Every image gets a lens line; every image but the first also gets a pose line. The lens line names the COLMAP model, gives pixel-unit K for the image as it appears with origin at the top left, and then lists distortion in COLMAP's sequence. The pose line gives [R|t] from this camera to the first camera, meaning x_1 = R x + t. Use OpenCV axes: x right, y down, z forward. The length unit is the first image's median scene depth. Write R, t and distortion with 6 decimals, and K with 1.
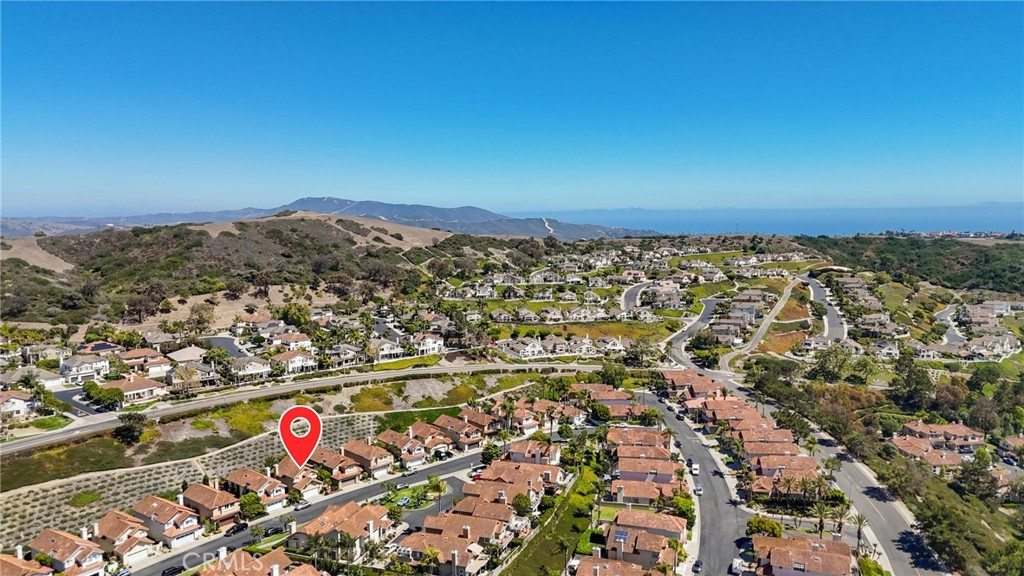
lens RADIAL K [[749.3, 0, 512.0], [0, 749.3, 288.0], [0, 0, 1]] dist [0.144112, -0.219454]
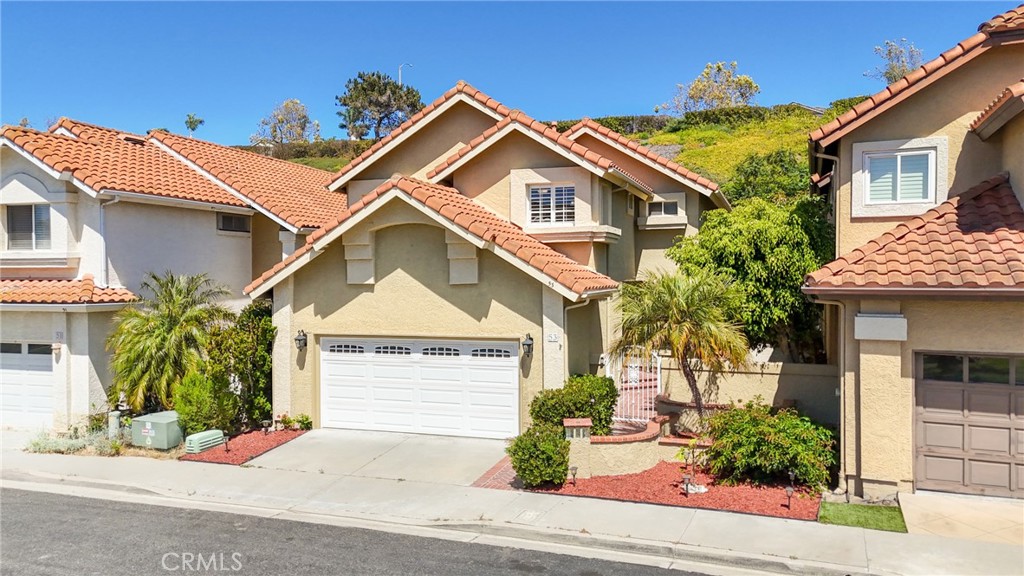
lens RADIAL K [[754.4, 0, 513.4], [0, 754.4, 287.9], [0, 0, 1]] dist [0.069335, -0.057293]
pose [[0.387742, 0.022081, -0.921504, -0.164036], [-0.091631, 0.995685, -0.014697, 0.220241], [0.917202, 0.090137, 0.388092, 0.831781]]
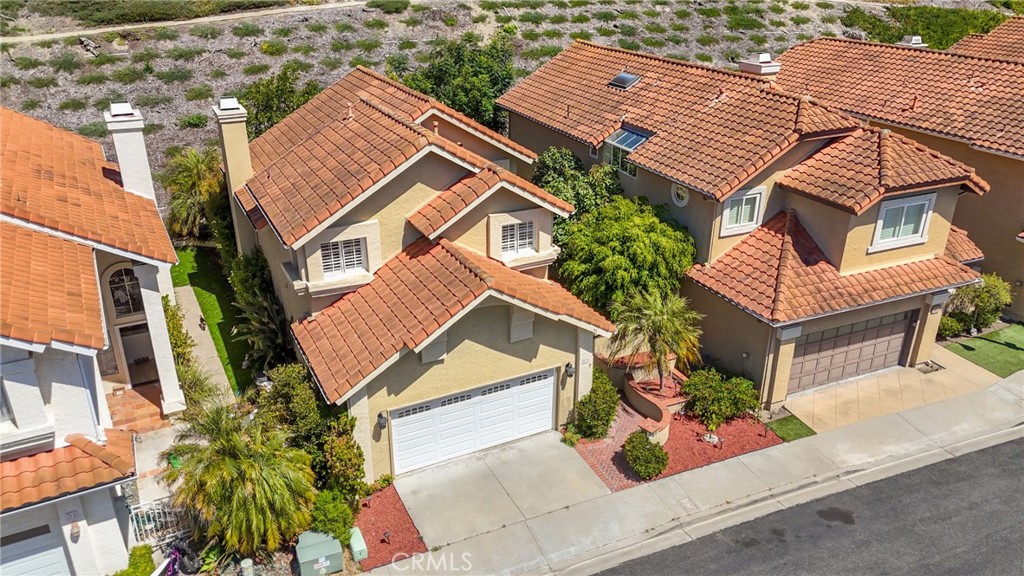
lens RADIAL K [[754.4, 0, 513.4], [0, 754.4, 287.9], [0, 0, 1]] dist [0.069335, -0.057293]
pose [[0.930864, 0.155820, -0.330474, -0.197625], [-0.044675, 0.946254, 0.320324, 0.190505], [0.362625, -0.283414, 0.887795, 0.785993]]
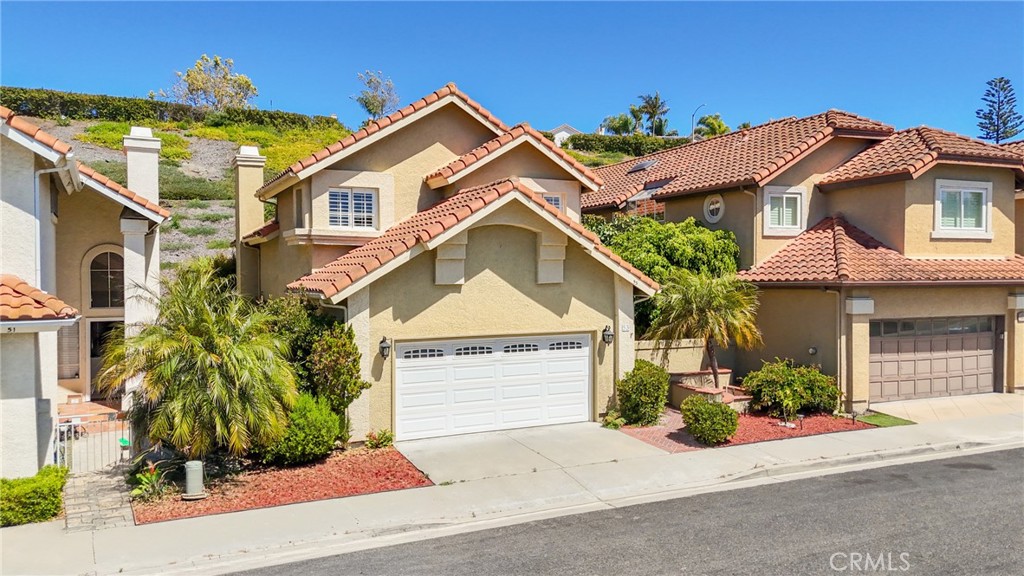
lens RADIAL K [[754.4, 0, 513.4], [0, 754.4, 287.9], [0, 0, 1]] dist [0.069335, -0.057293]
pose [[0.926048, 0.008493, -0.377311, -0.199422], [-0.038533, 0.996650, -0.072140, 0.224600], [0.375434, 0.081344, 0.923273, 0.790507]]
